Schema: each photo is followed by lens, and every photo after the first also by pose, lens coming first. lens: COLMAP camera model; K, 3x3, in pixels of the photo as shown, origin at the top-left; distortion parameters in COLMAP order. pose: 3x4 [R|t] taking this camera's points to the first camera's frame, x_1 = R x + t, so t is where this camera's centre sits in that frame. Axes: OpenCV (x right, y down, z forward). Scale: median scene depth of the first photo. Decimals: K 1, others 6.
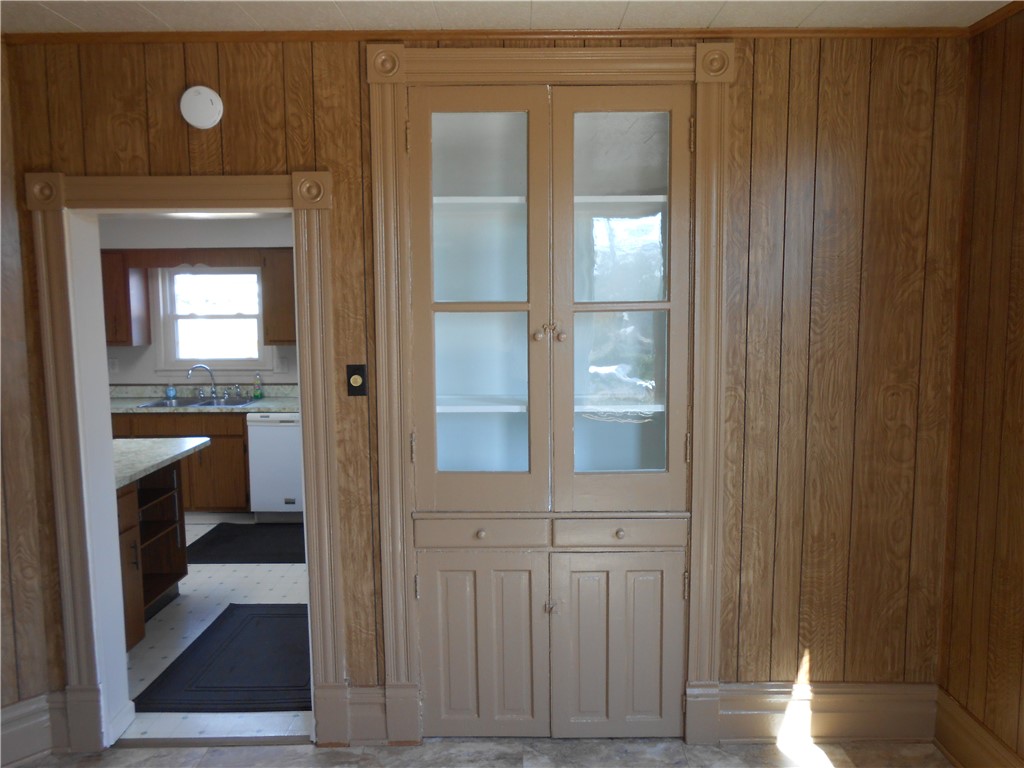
lens RADIAL K [[796.9, 0, 514.3], [0, 796.9, 386.8], [0, 0, 1]] dist [-0.043113, 0.058493]
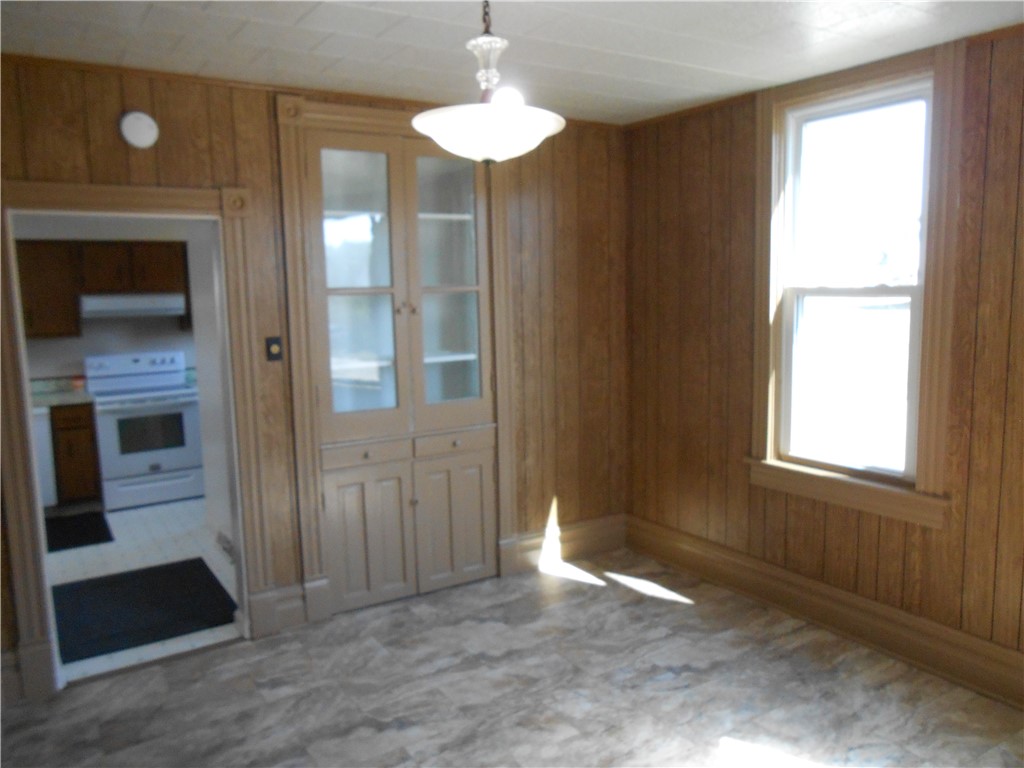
lens RADIAL K [[796.9, 0, 514.3], [0, 796.9, 386.8], [0, 0, 1]] dist [-0.043113, 0.058493]
pose [[0.839751, -0.080913, 0.536908, -0.560465], [0.075059, 0.996640, 0.032798, 0.039833], [-0.537758, 0.012758, 0.843003, -0.306767]]
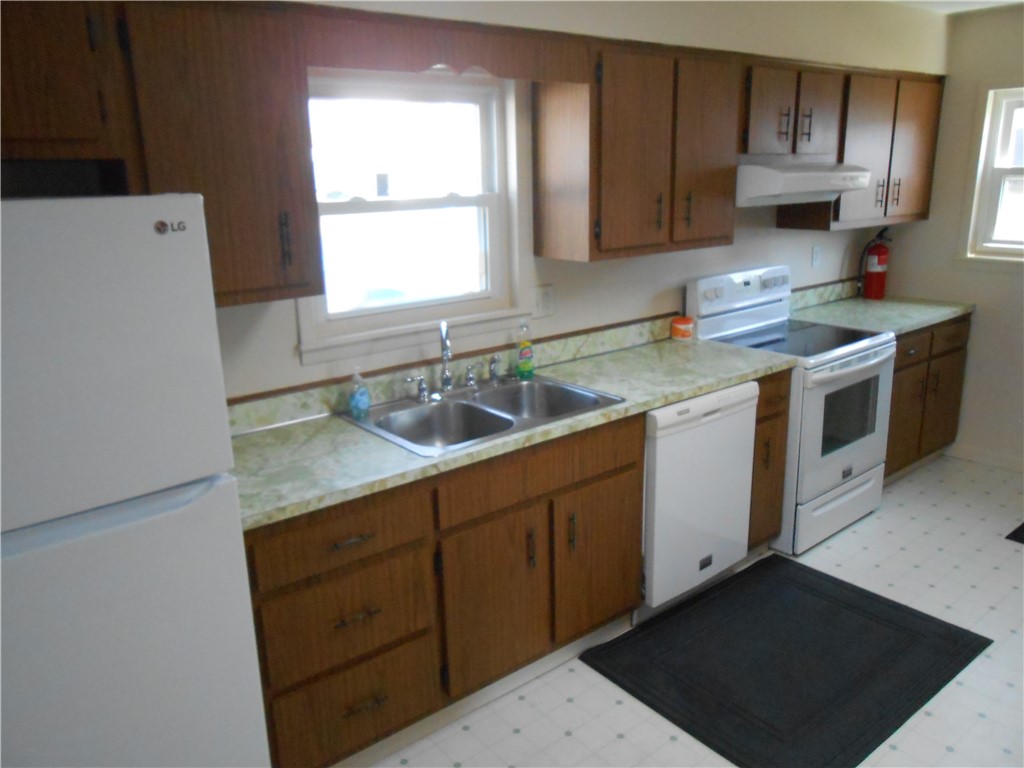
lens RADIAL K [[796.9, 0, 514.3], [0, 796.9, 386.8], [0, 0, 1]] dist [-0.043113, 0.058493]
pose [[0.776024, -0.182287, 0.603786, -1.367852], [0.094582, 0.980132, 0.174345, -0.138575], [-0.623571, -0.078189, 0.777847, 1.413946]]
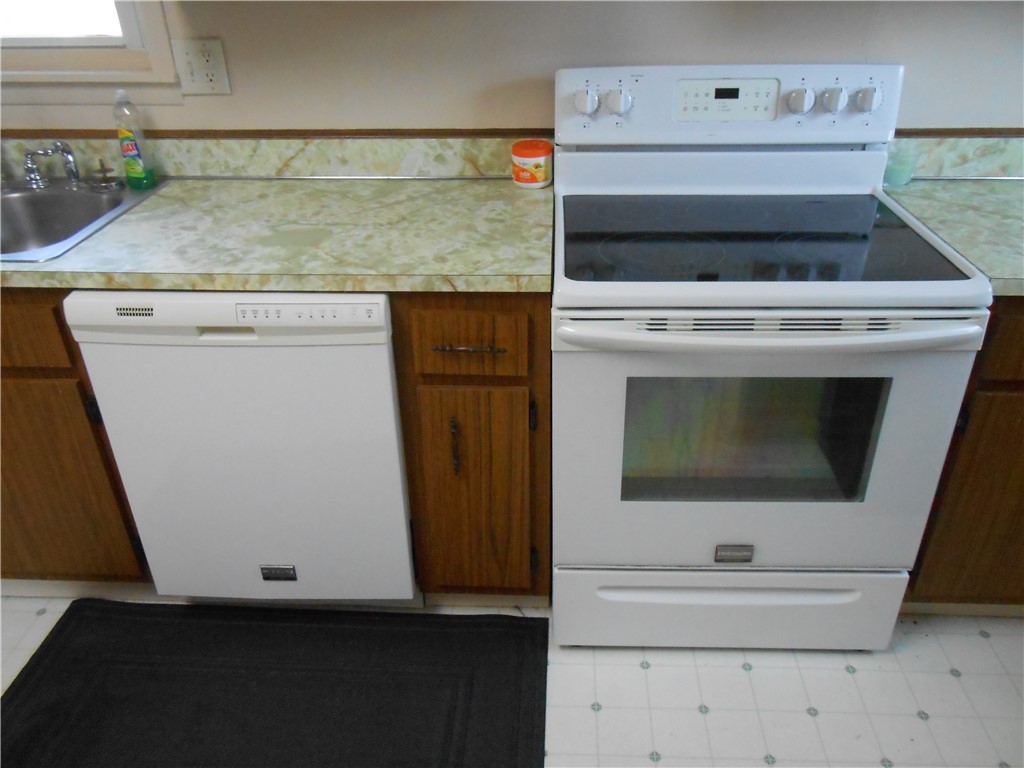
lens RADIAL K [[796.9, 0, 514.3], [0, 796.9, 386.8], [0, 0, 1]] dist [-0.043113, 0.058493]
pose [[0.998921, 0.015730, -0.043701, -0.375489], [0.003193, 0.915426, 0.402475, -0.079470], [0.046336, -0.402180, 0.914387, 1.564625]]
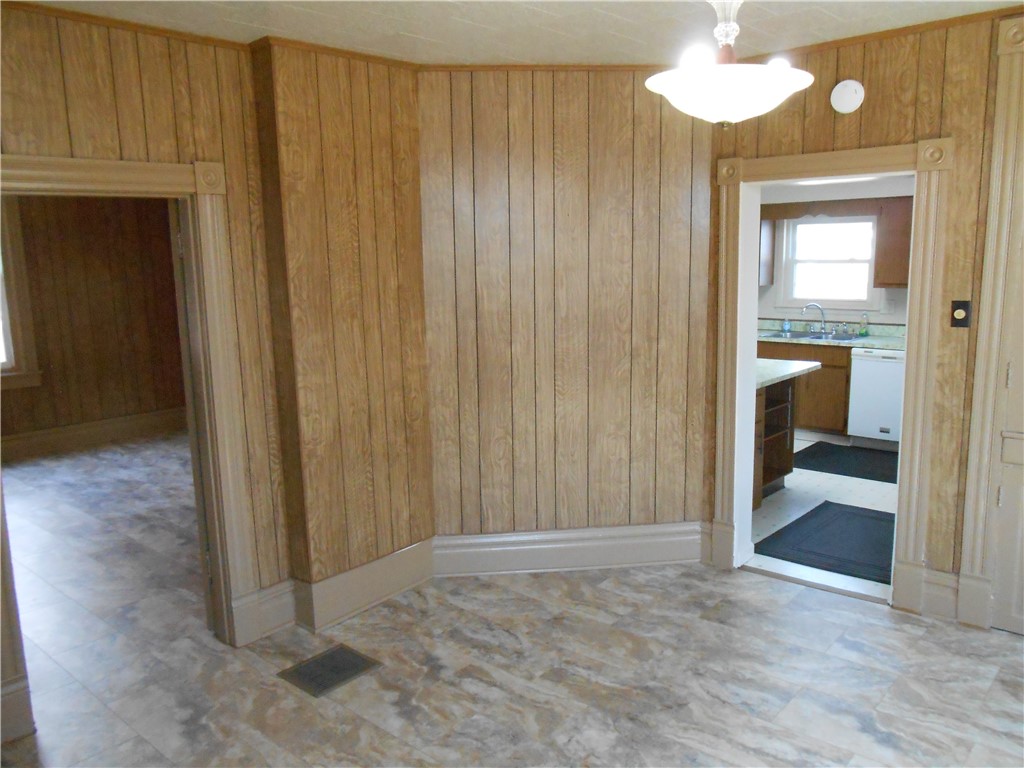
lens RADIAL K [[796.9, 0, 514.3], [0, 796.9, 386.8], [0, 0, 1]] dist [-0.043113, 0.058493]
pose [[0.751751, 0.100562, -0.651734, 0.080391], [-0.056357, 0.994486, 0.088443, 0.032560], [0.657034, -0.029758, 0.753273, -0.324080]]
